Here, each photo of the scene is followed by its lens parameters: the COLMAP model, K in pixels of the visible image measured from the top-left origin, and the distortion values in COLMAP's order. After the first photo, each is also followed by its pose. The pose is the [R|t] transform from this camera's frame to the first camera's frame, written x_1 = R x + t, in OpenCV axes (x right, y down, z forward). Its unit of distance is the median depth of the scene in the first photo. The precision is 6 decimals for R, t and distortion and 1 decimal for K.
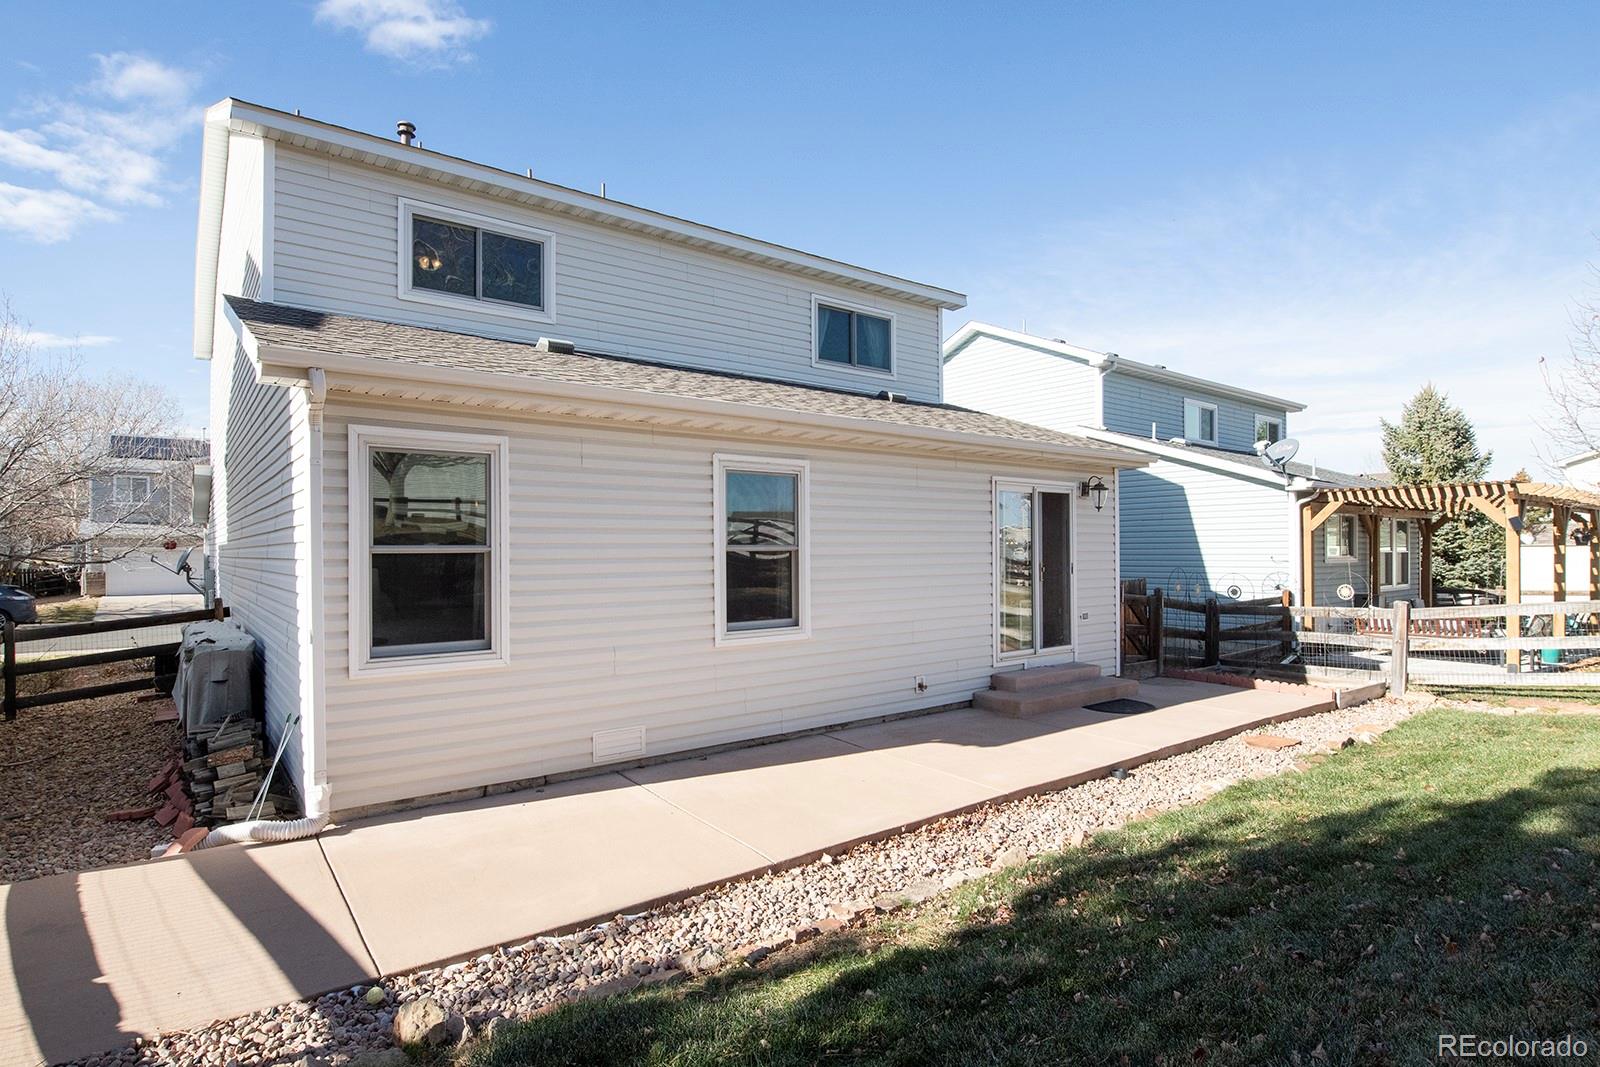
lens RADIAL K [[694.9, 0, 778.5], [0, 694.9, 535.4], [0, 0, 1]] dist [-0.017719, -0.000018]
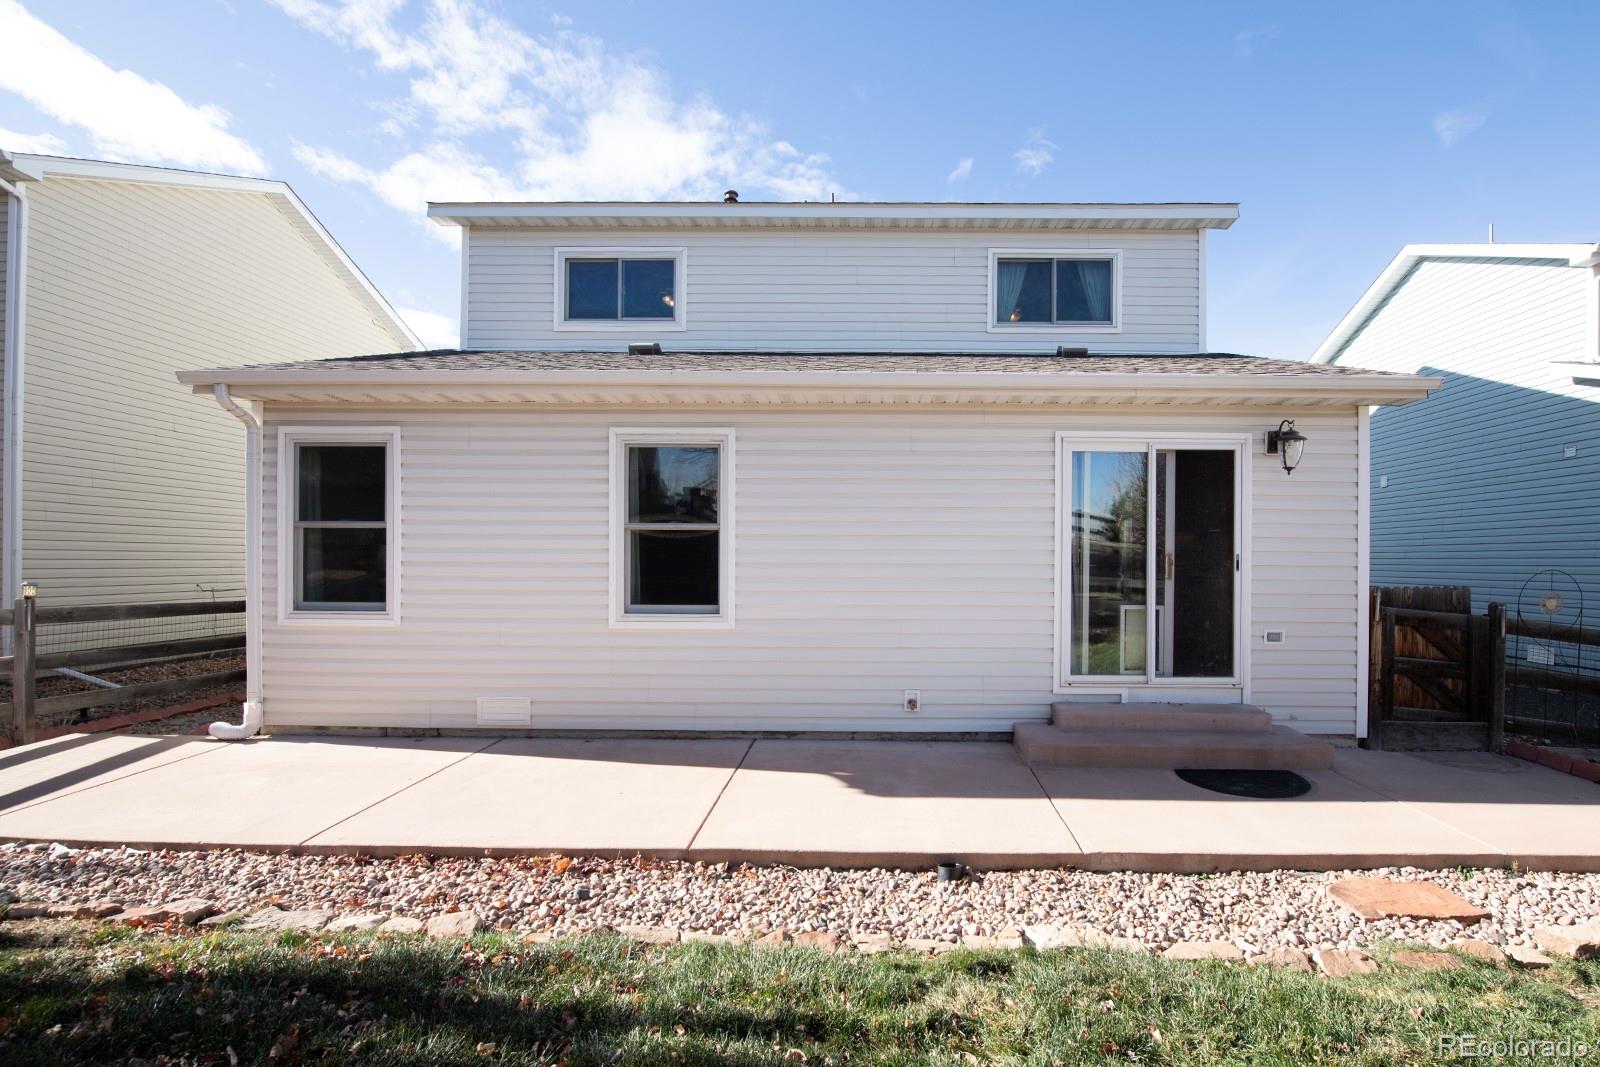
lens RADIAL K [[649.2, 0, 802.9], [0, 649.2, 545.9], [0, 0, 1]] dist [-0.014798, -0.000009]
pose [[0.838866, 0.003360, -0.544327, 0.545258], [0.002110, 0.999953, 0.009424, 0.033390], [0.544333, -0.009054, 0.838820, 0.339825]]
